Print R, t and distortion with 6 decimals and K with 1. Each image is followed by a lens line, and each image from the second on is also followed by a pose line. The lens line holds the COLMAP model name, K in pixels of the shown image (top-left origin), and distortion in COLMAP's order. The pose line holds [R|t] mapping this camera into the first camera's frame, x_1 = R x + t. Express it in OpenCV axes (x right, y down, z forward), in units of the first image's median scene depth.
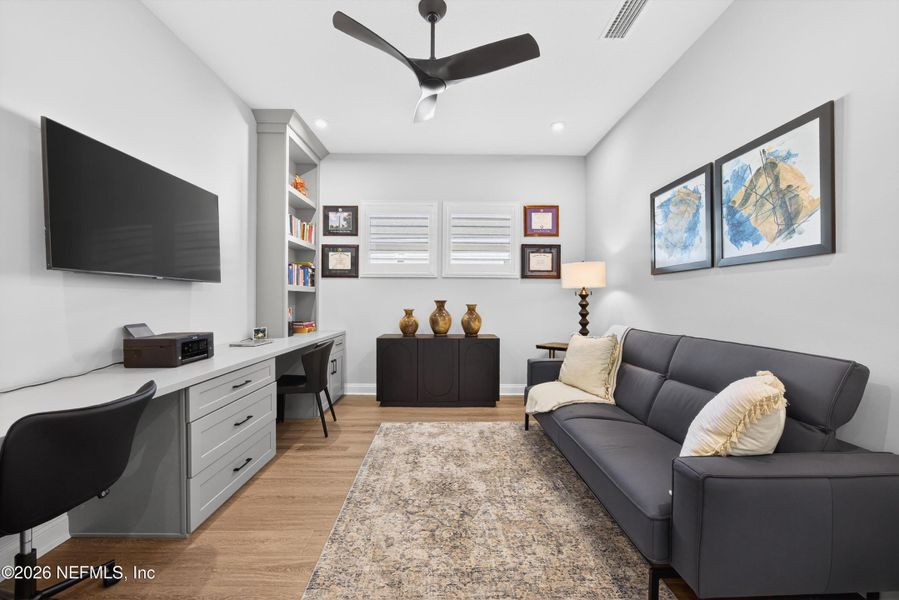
lens RADIAL K [[364.4, 0, 447.7], [0, 364.4, 296.2], [0, 0, 1]] dist [-0.001710, 0.000338]
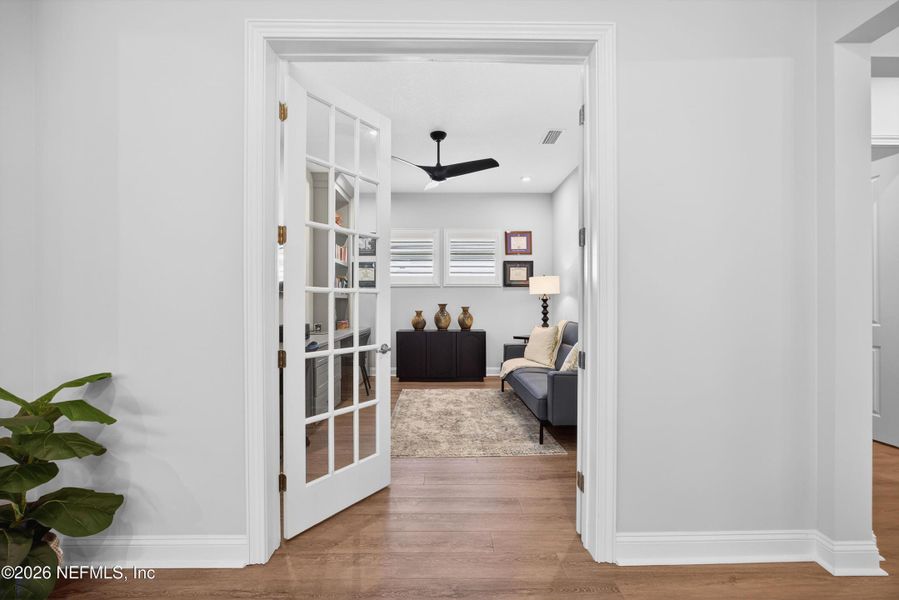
lens RADIAL K [[420.4, 0, 447.0], [0, 420.4, 296.5], [0, 0, 1]] dist [-0.016844, 0.000305]
pose [[0.999973, -0.007307, 0.001248, -0.005231], [0.007315, 0.999954, -0.006236, -0.006827], [-0.001203, 0.006245, 0.999980, -0.617431]]
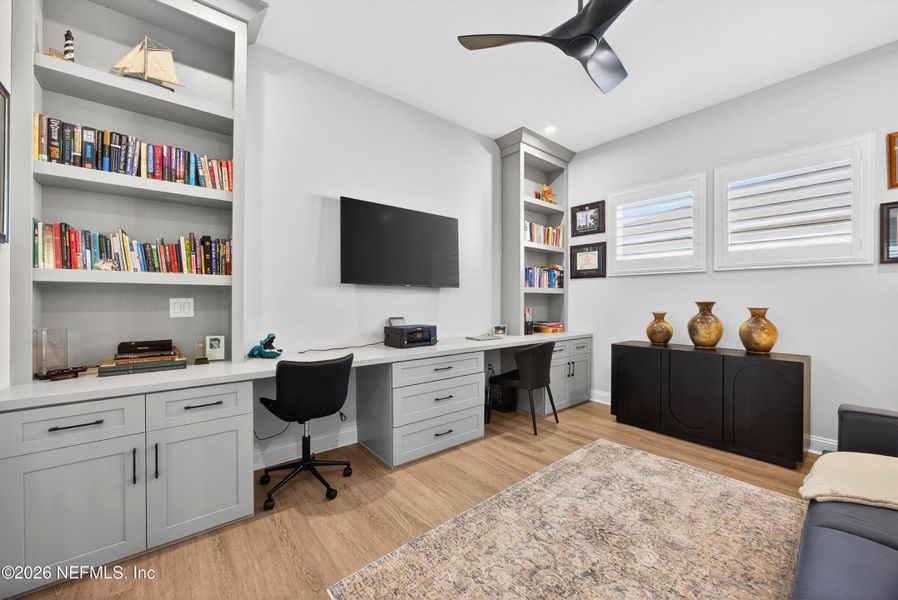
lens RADIAL K [[352.9, 0, 453.2], [0, 352.9, 297.9], [0, 0, 1]] dist [-0.035168, 0.014763]
pose [[0.621136, -0.007605, -0.783666, 0.251063], [0.006659, 0.999968, -0.004426, 0.003347], [0.783674, -0.002470, 0.621167, 0.172067]]
